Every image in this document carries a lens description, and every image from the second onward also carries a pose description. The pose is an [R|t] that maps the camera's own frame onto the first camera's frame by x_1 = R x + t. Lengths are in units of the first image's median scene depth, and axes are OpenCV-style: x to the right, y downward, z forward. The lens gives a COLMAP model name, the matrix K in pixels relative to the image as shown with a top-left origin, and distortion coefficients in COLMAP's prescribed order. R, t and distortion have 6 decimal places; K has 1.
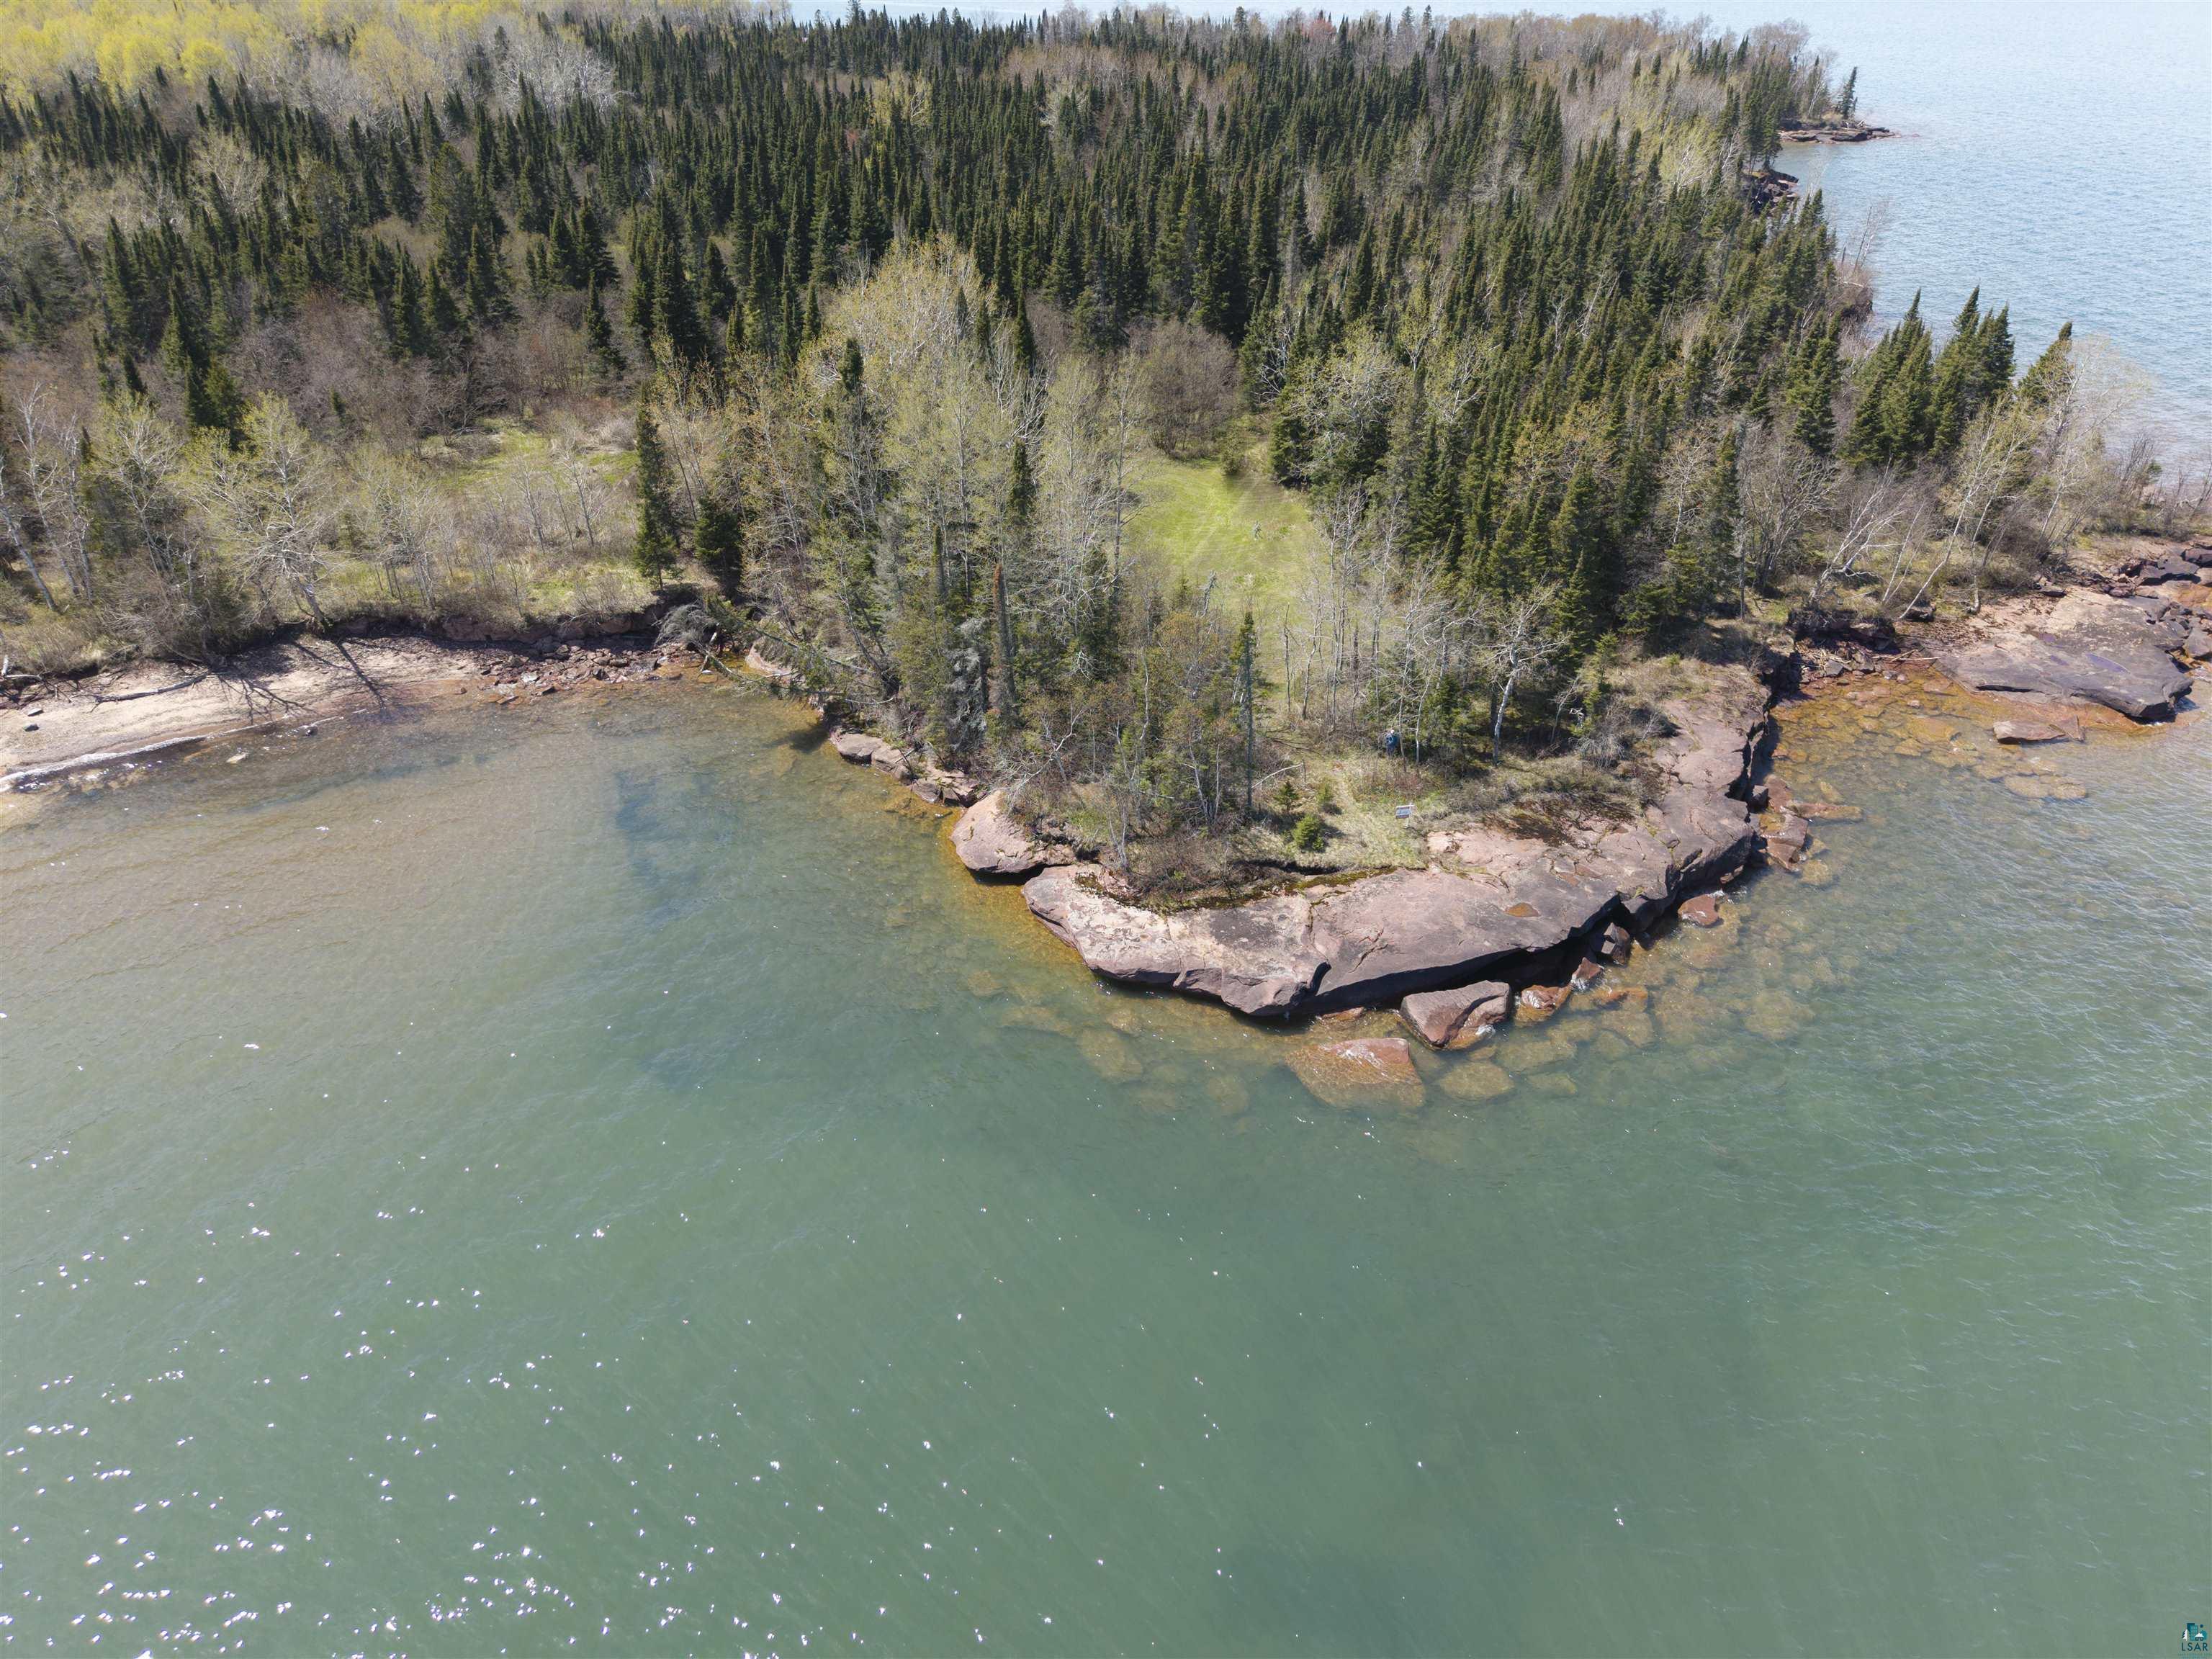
lens RADIAL K [[1478.1, 0, 1107.9], [0, 1478.1, 837.2], [0, 0, 1]] dist [0.024896, -0.025832]
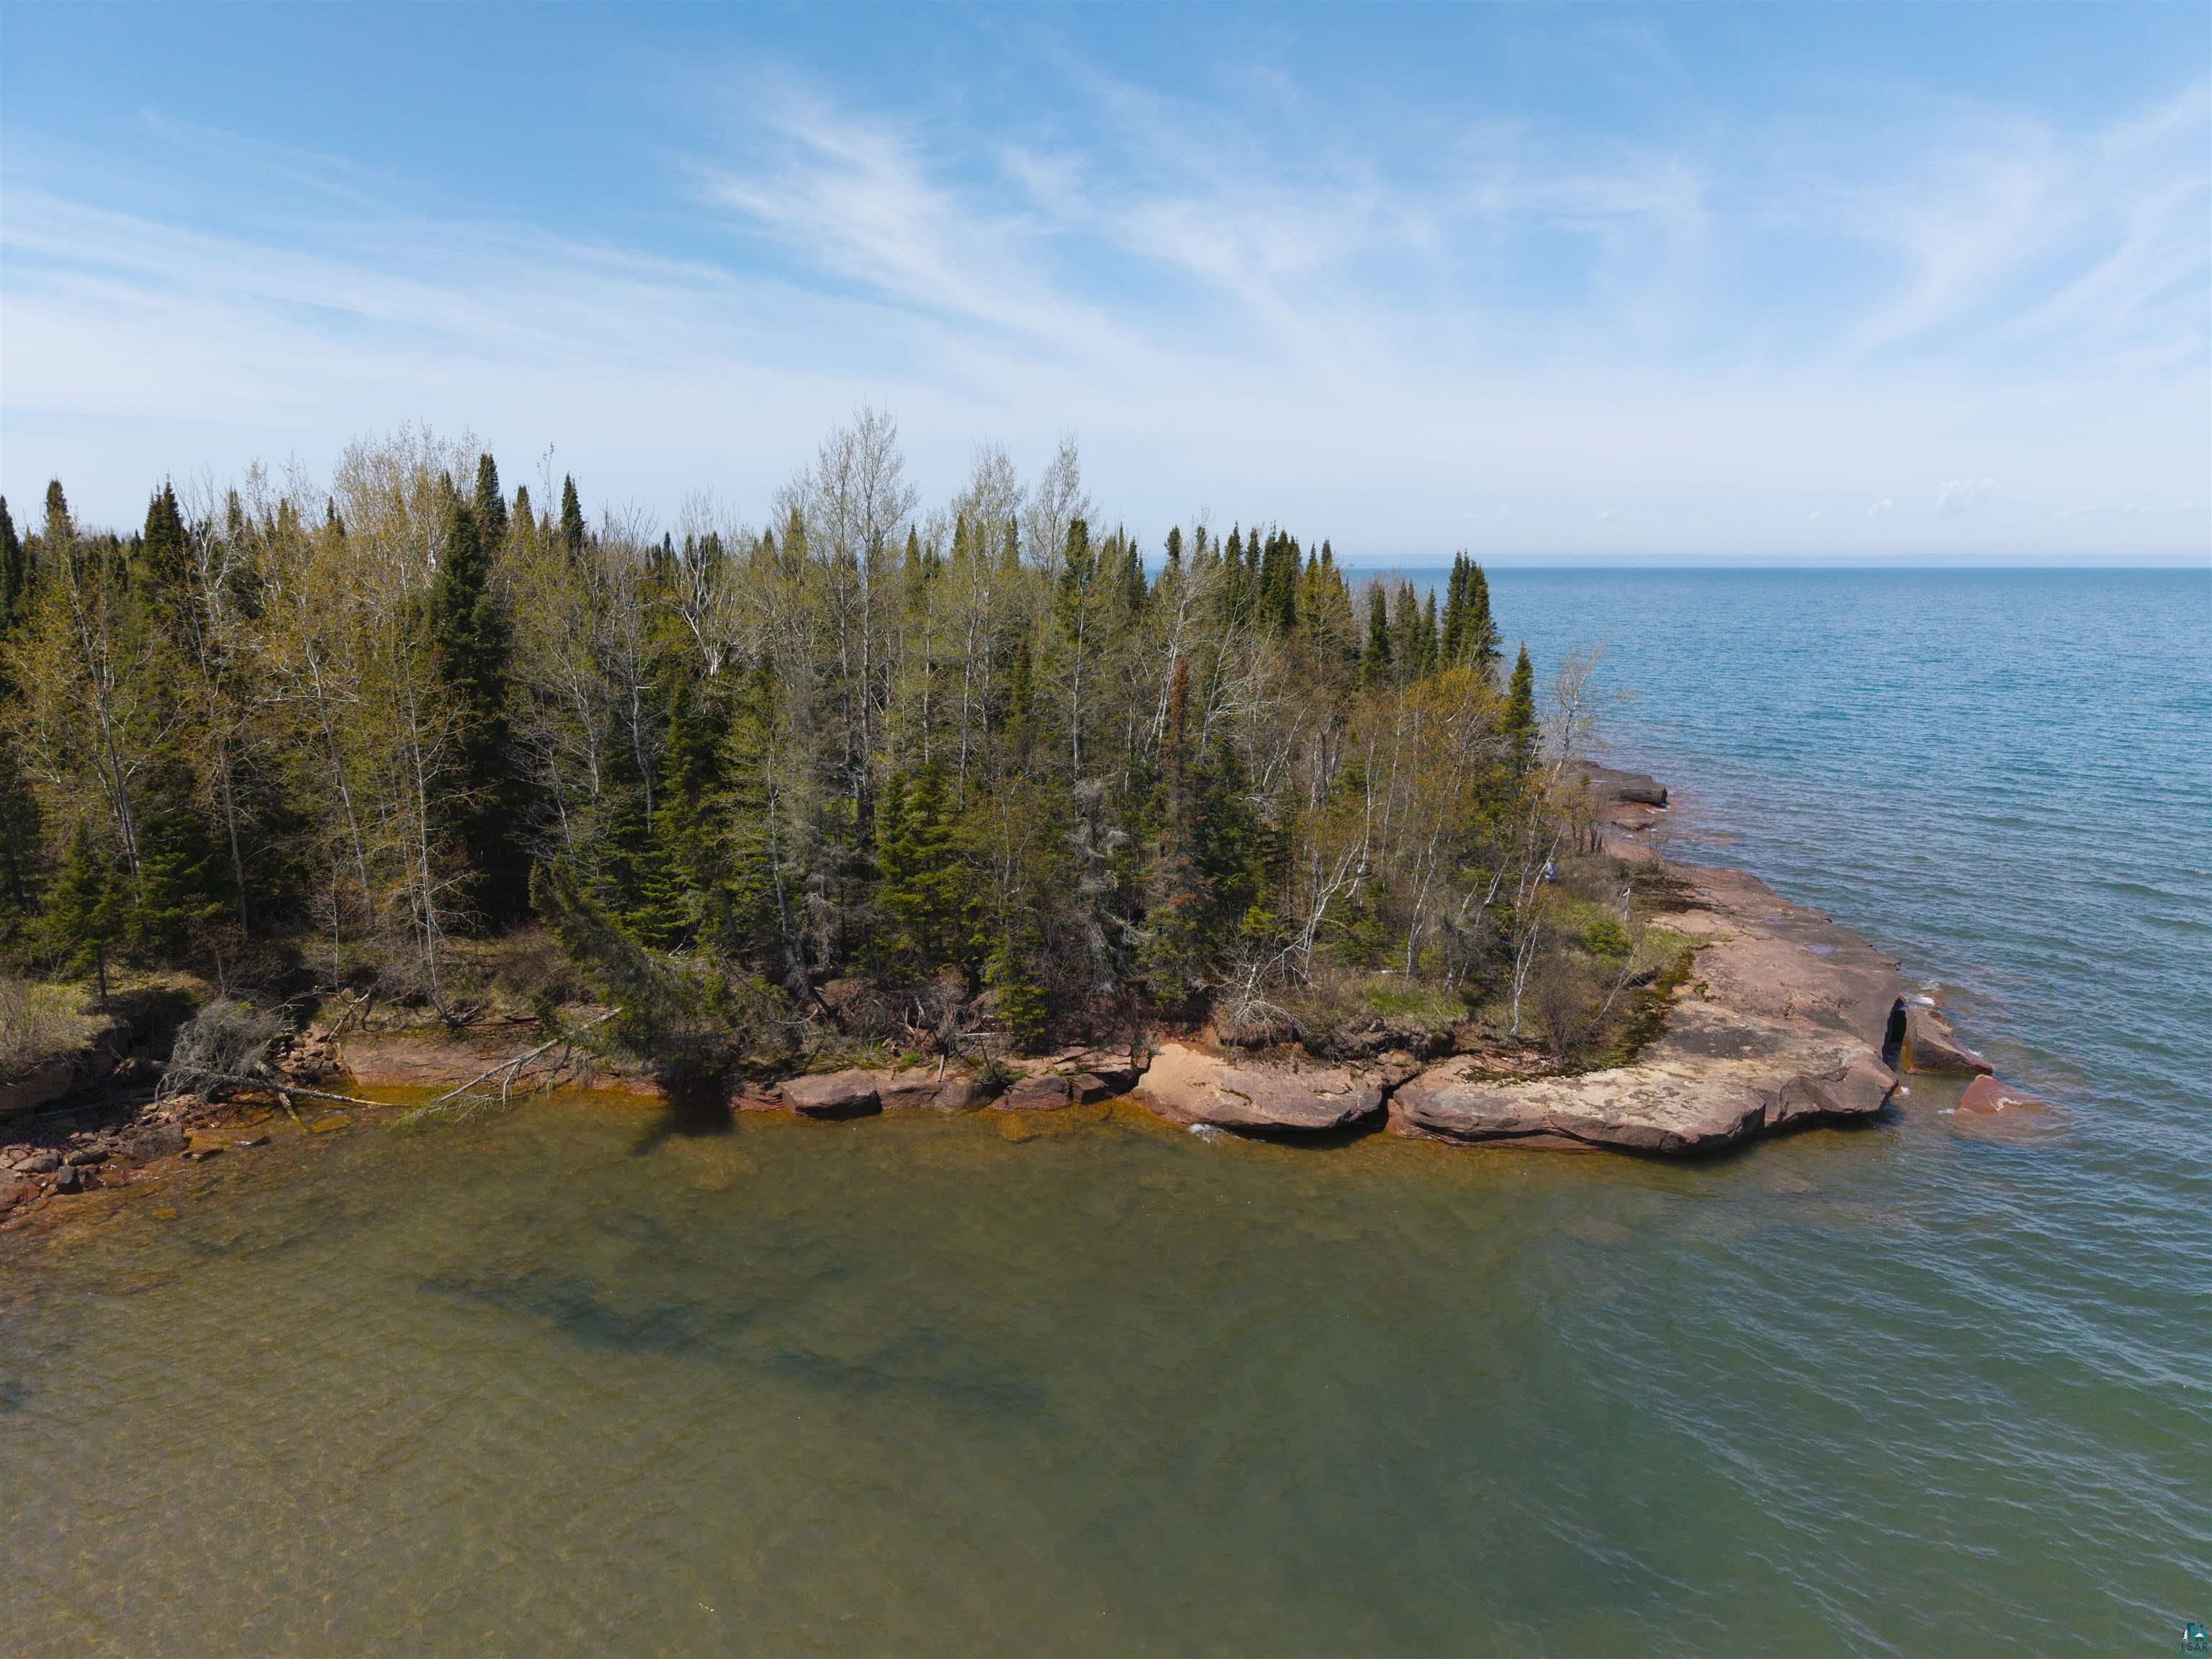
lens RADIAL K [[1478.1, 0, 1108.4], [0, 1478.1, 827.4], [0, 0, 1]] dist [0.024896, -0.025832]
pose [[0.667763, -0.124727, 0.733850, -0.557197], [0.379456, 0.905188, -0.191436, -0.006370], [-0.640395, 0.406298, 0.651779, 0.601915]]
